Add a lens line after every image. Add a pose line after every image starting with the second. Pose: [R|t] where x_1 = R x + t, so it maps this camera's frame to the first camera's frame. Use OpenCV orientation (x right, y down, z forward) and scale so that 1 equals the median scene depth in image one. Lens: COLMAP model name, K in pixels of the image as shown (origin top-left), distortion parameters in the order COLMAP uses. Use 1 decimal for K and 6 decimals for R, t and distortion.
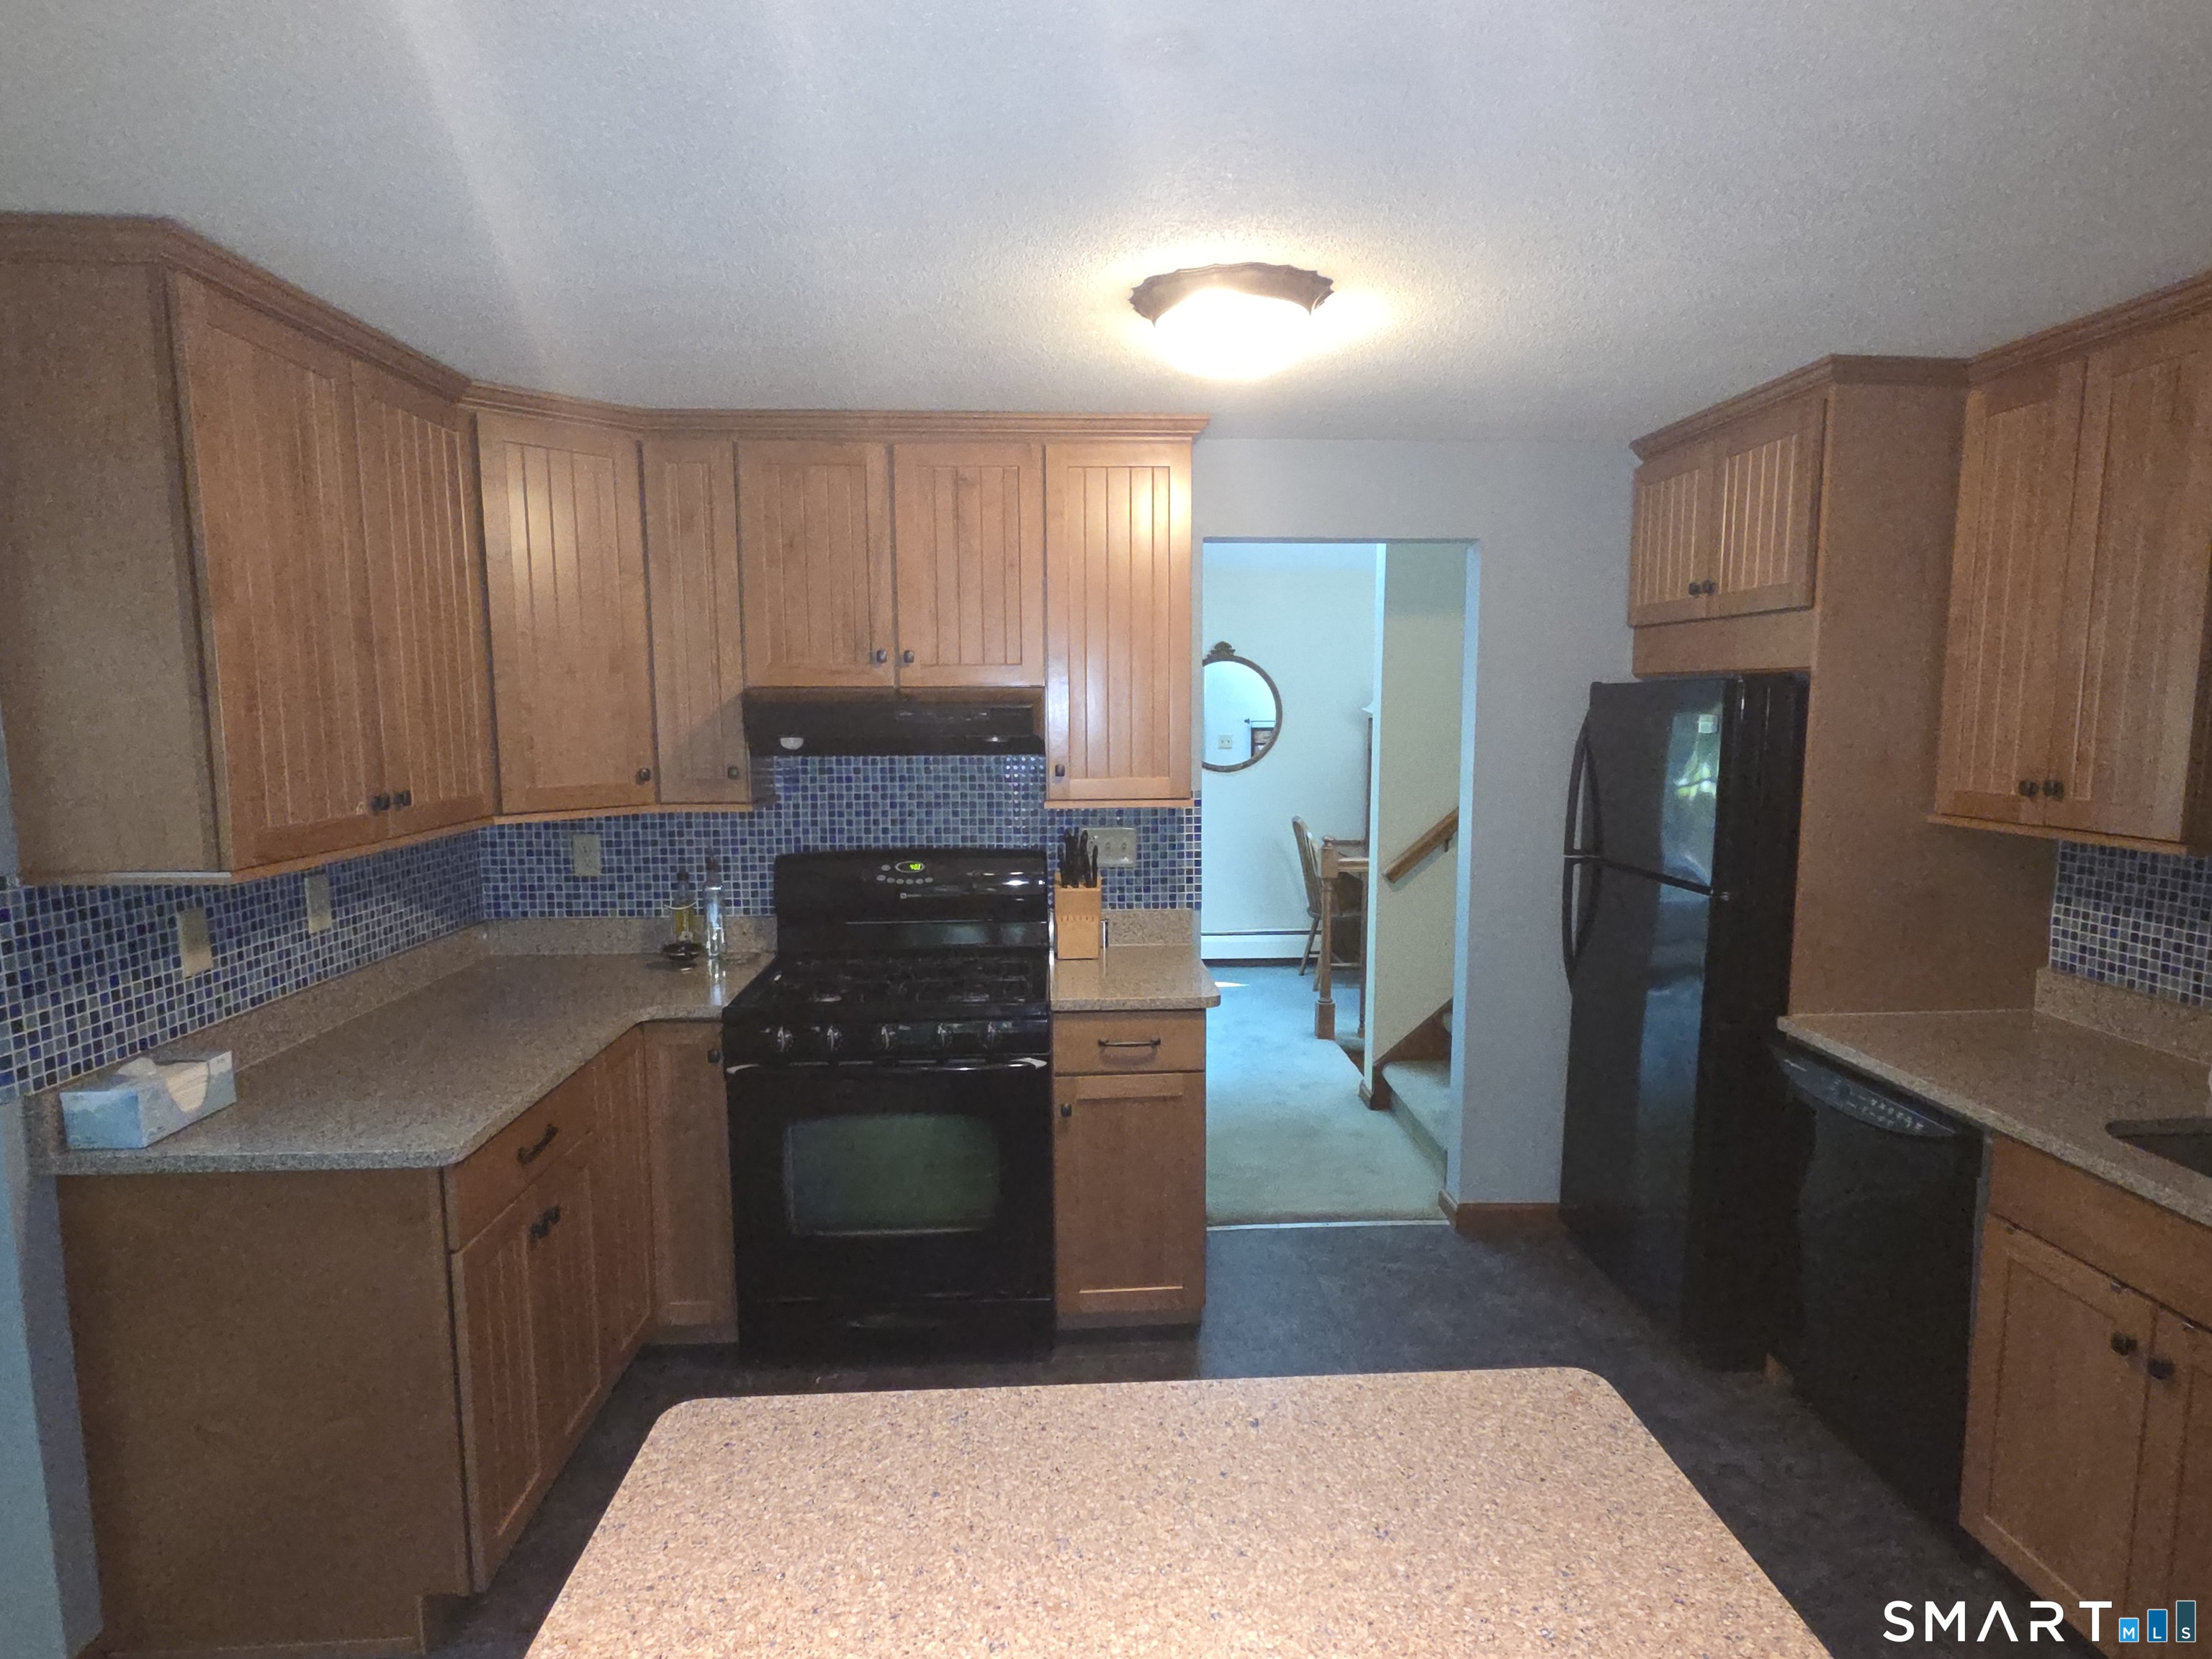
lens RADIAL K [[1215.0, 0, 1106.0], [0, 1215.0, 829.5], [0, 0, 1]] dist [-0.003088, -0.000642]
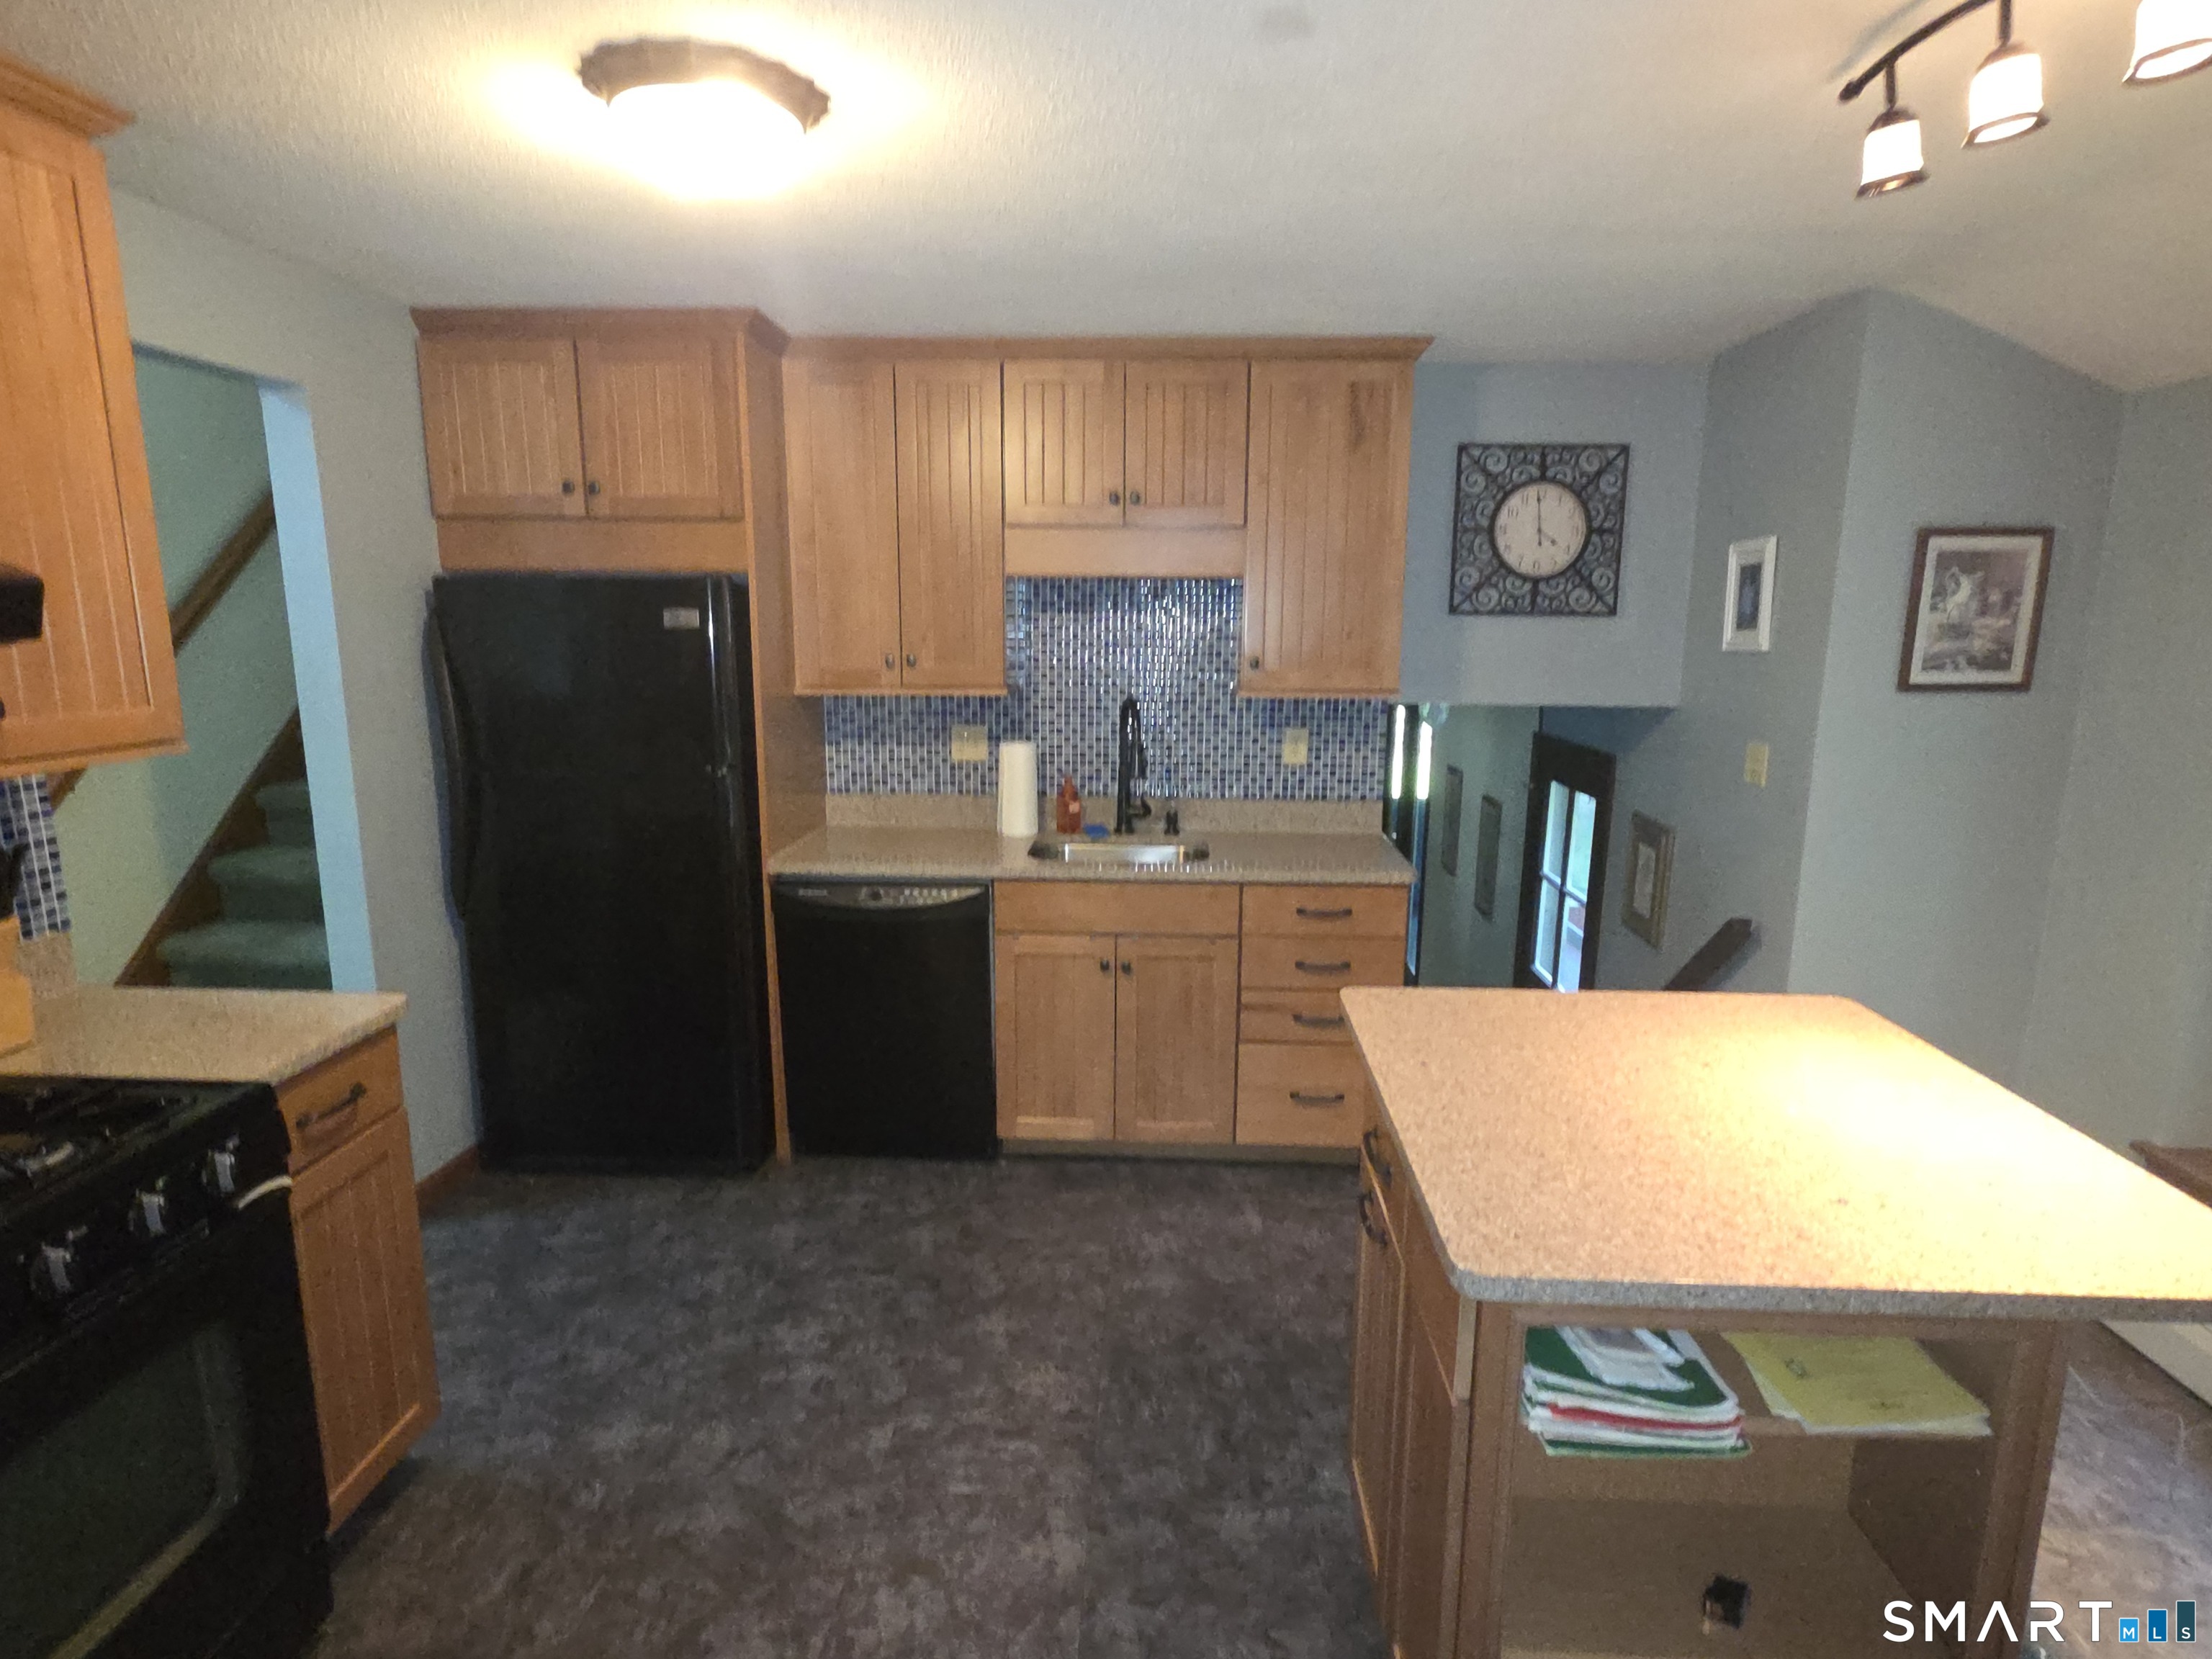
lens RADIAL K [[1215.0, 0, 1106.0], [0, 1215.0, 829.5], [0, 0, 1]] dist [-0.003088, -0.000642]
pose [[0.096958, -0.169759, 0.980704, -0.565553], [0.096356, 0.982319, 0.160512, -0.038360], [-0.990613, 0.078934, 0.111601, 0.502230]]
